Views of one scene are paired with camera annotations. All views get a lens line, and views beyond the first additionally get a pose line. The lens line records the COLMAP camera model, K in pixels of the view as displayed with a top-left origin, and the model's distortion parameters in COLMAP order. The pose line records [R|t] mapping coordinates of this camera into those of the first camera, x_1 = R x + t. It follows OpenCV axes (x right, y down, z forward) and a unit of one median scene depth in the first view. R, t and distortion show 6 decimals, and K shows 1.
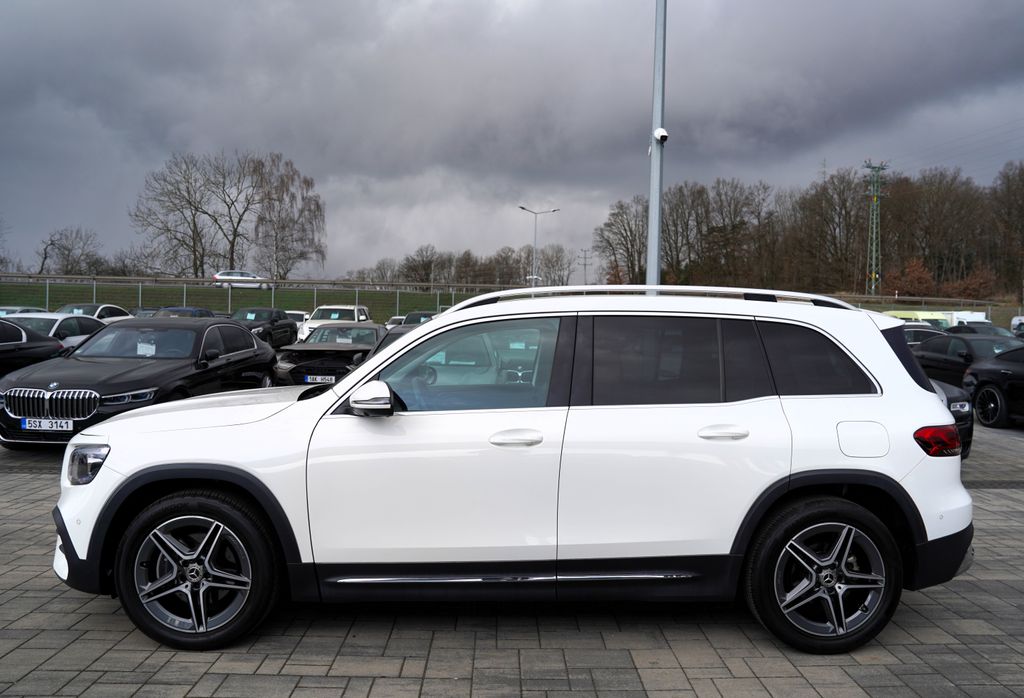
lens RADIAL K [[733.0, 0, 517.6], [0, 733.0, 328.5], [0, 0, 1]] dist [-0.107291, 0.084961]
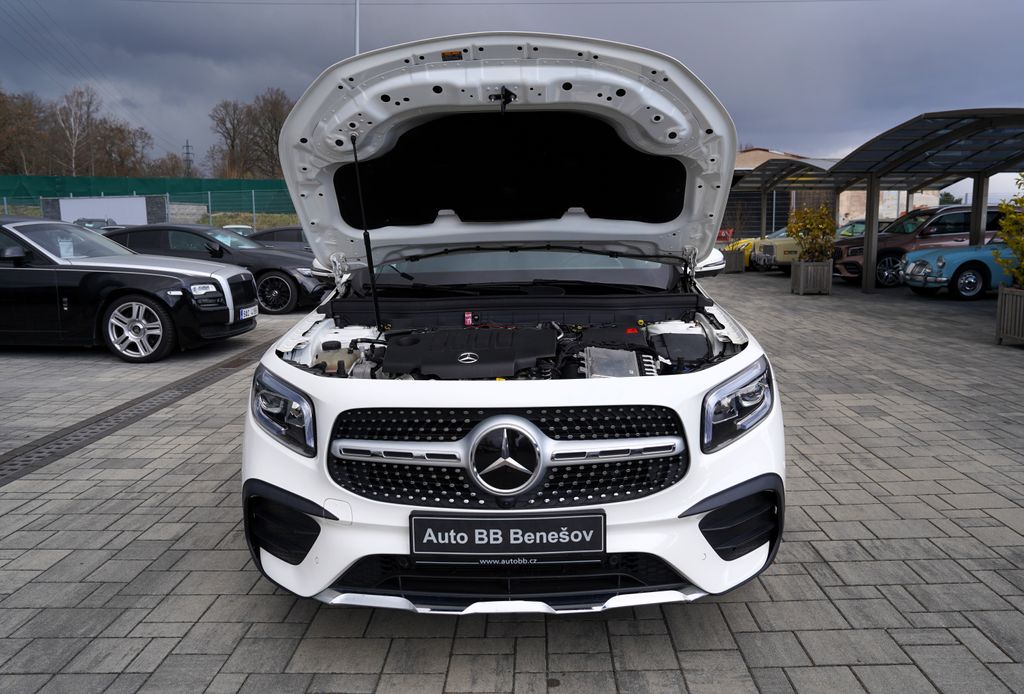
lens RADIAL K [[755.4, 0, 527.7], [0, 755.4, 344.2], [0, 0, 1]] dist [-0.122915, 0.119831]
pose [[0.040338, -0.173826, 0.983950, -0.061259], [0.006340, 0.984776, 0.173712, 0.000993], [-0.999166, -0.000770, 0.040826, 0.056174]]
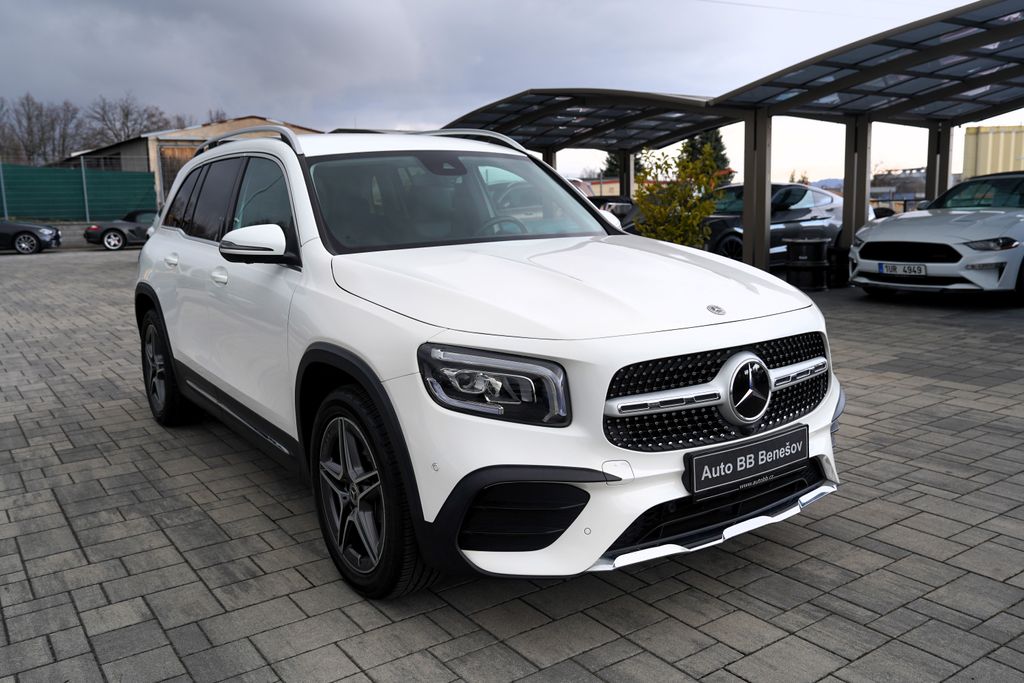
lens RADIAL K [[871.9, 0, 512.0], [0, 871.9, 341.5], [0, 0, 1]] dist [-0.100229, 0.184651]
pose [[-0.540082, -0.143742, 0.829246, -0.058756], [0.009704, 0.984178, 0.176918, 0.001568], [-0.841556, 0.103597, -0.530142, 0.086127]]
